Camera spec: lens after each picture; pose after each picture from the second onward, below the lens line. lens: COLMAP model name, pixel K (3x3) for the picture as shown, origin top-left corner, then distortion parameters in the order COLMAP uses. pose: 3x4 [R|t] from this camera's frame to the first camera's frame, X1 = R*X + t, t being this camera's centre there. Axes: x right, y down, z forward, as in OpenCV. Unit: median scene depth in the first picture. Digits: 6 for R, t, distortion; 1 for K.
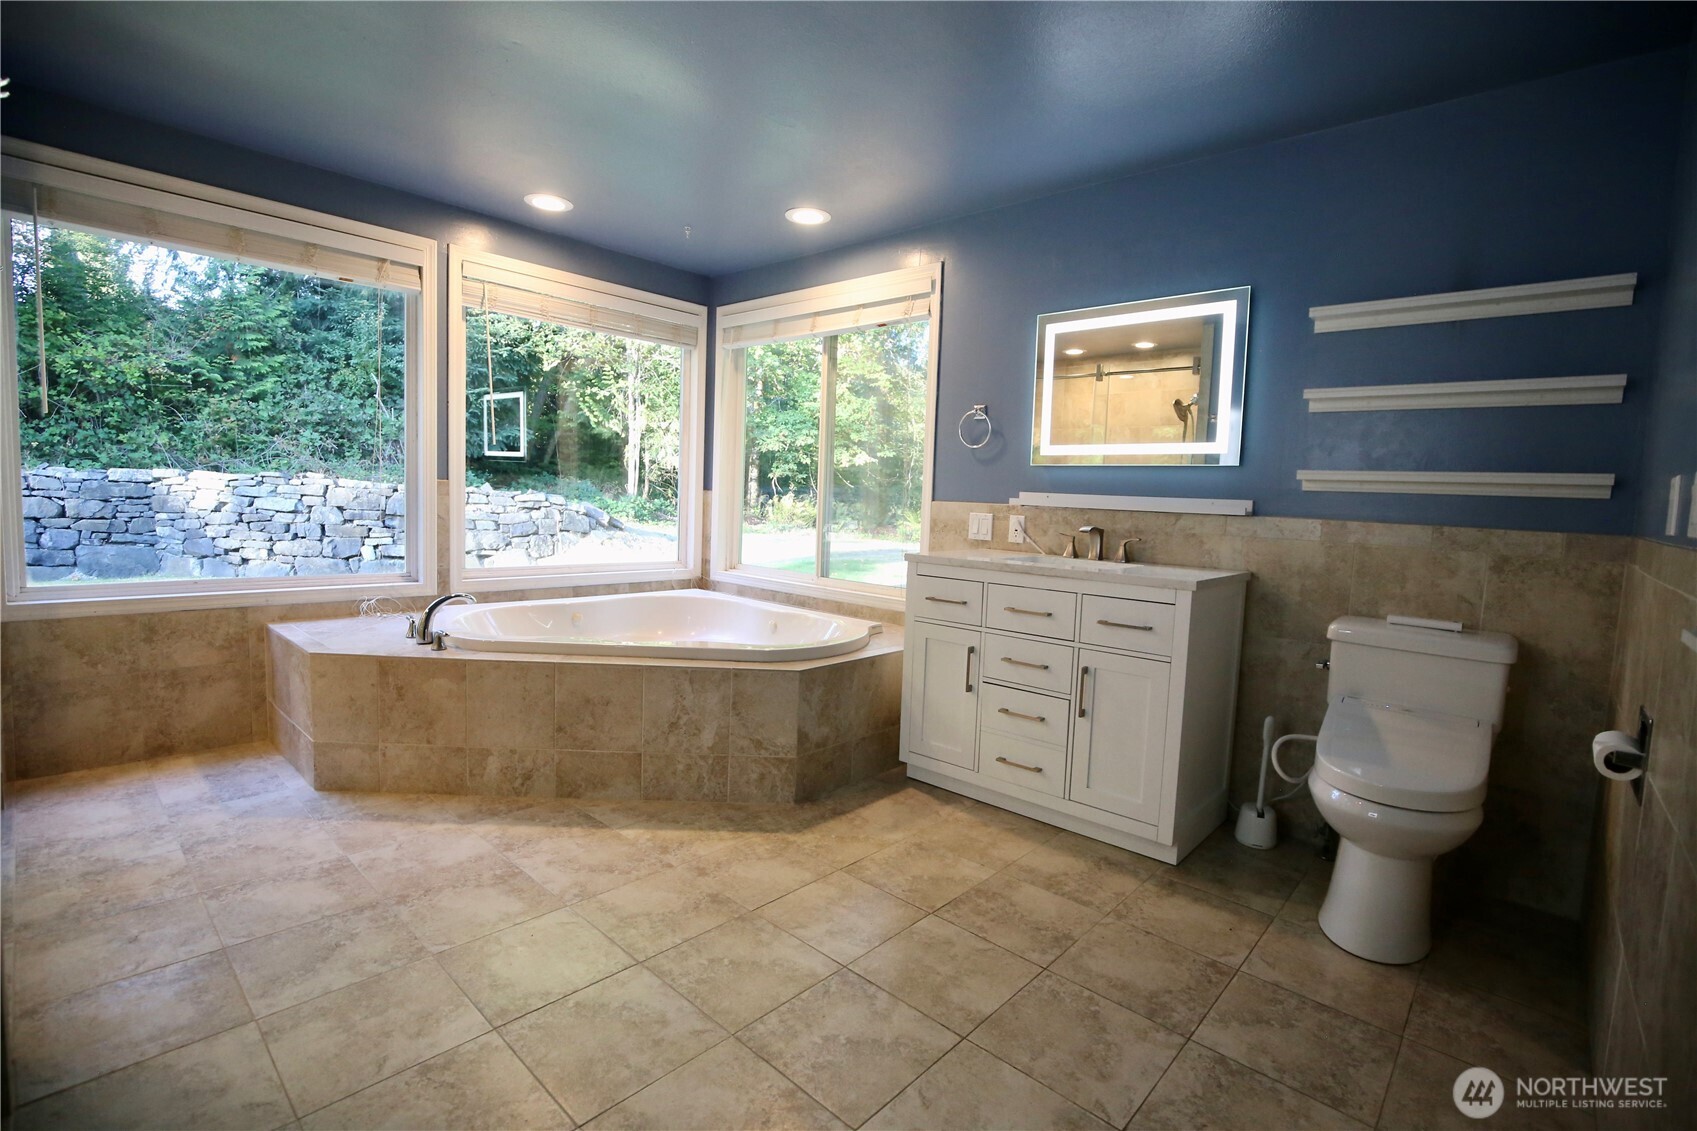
lens RADIAL K [[781.1, 0, 850.3], [0, 781.1, 562.6], [0, 0, 1]] dist [-0.033579, 0.005522]
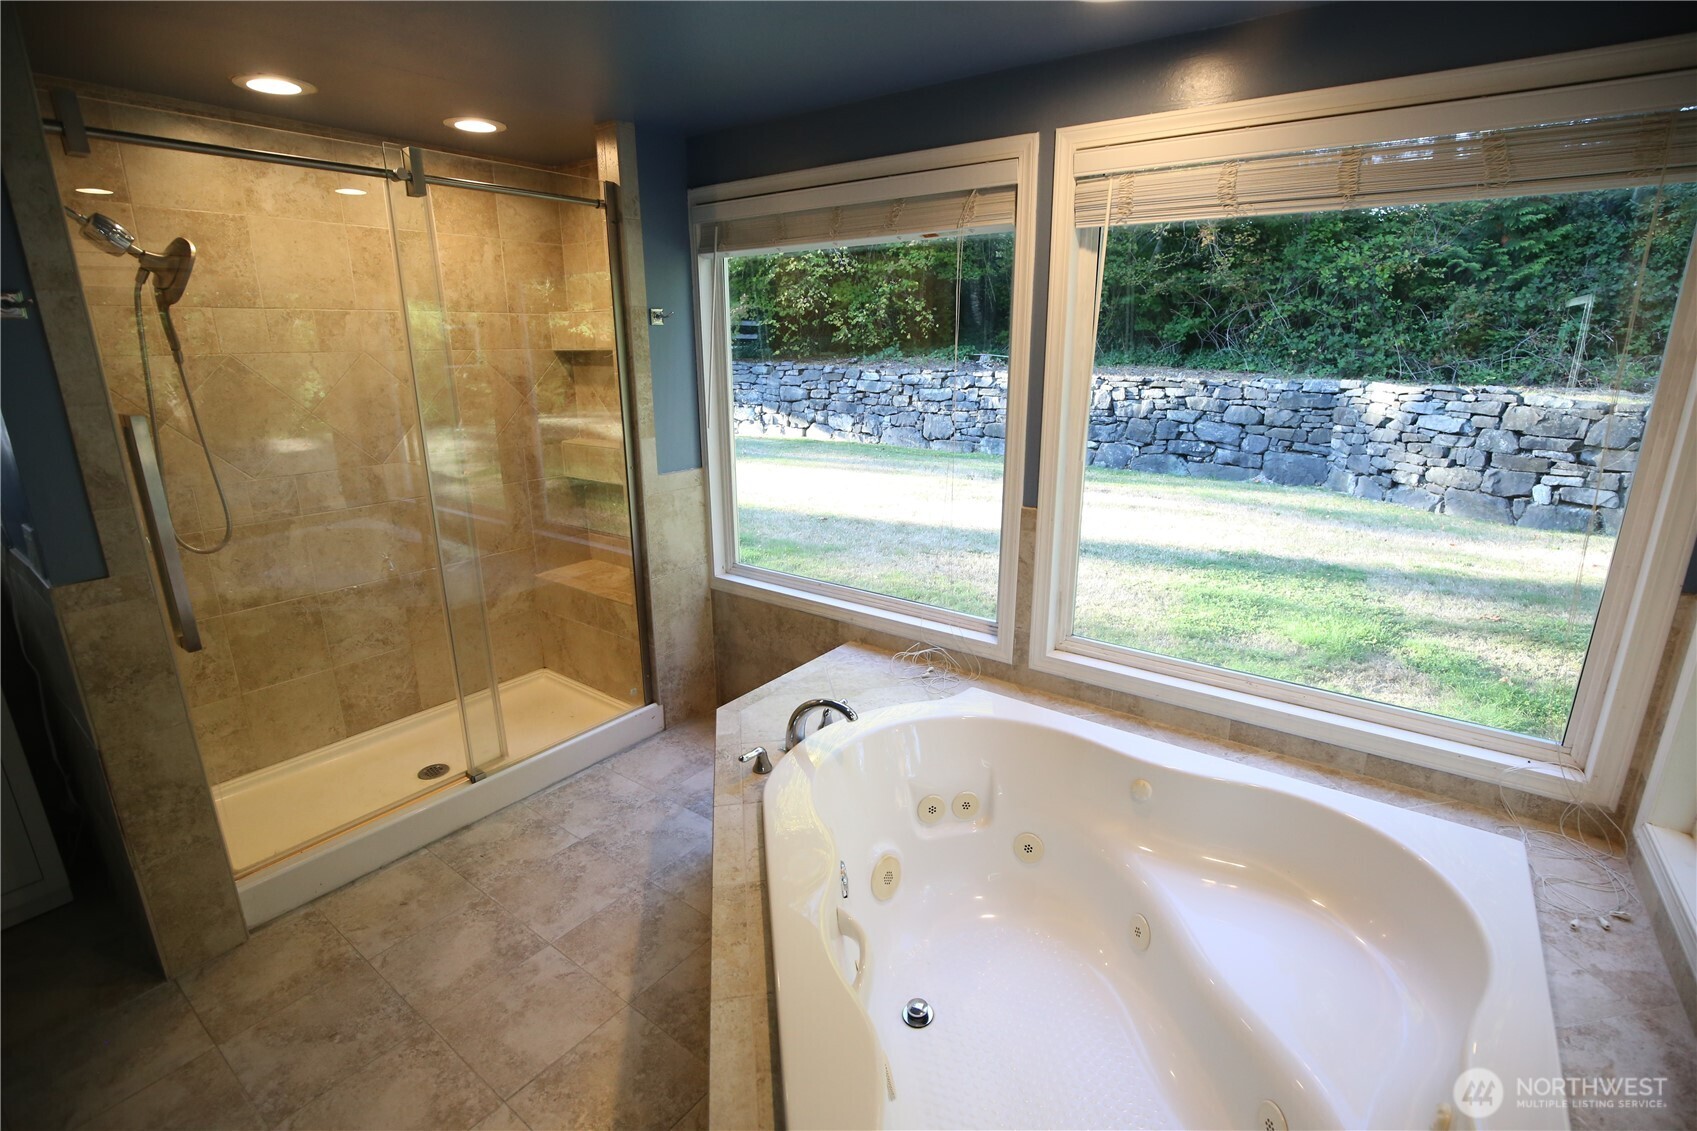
lens RADIAL K [[781.1, 0, 851.8], [0, 781.1, 558.1], [0, 0, 1]] dist [-0.033579, 0.005522]
pose [[0.112003, 0.225885, -0.967694, 0.040945], [-0.078182, 0.972806, 0.218029, -0.065292], [0.990628, 0.051237, 0.126617, 0.248439]]
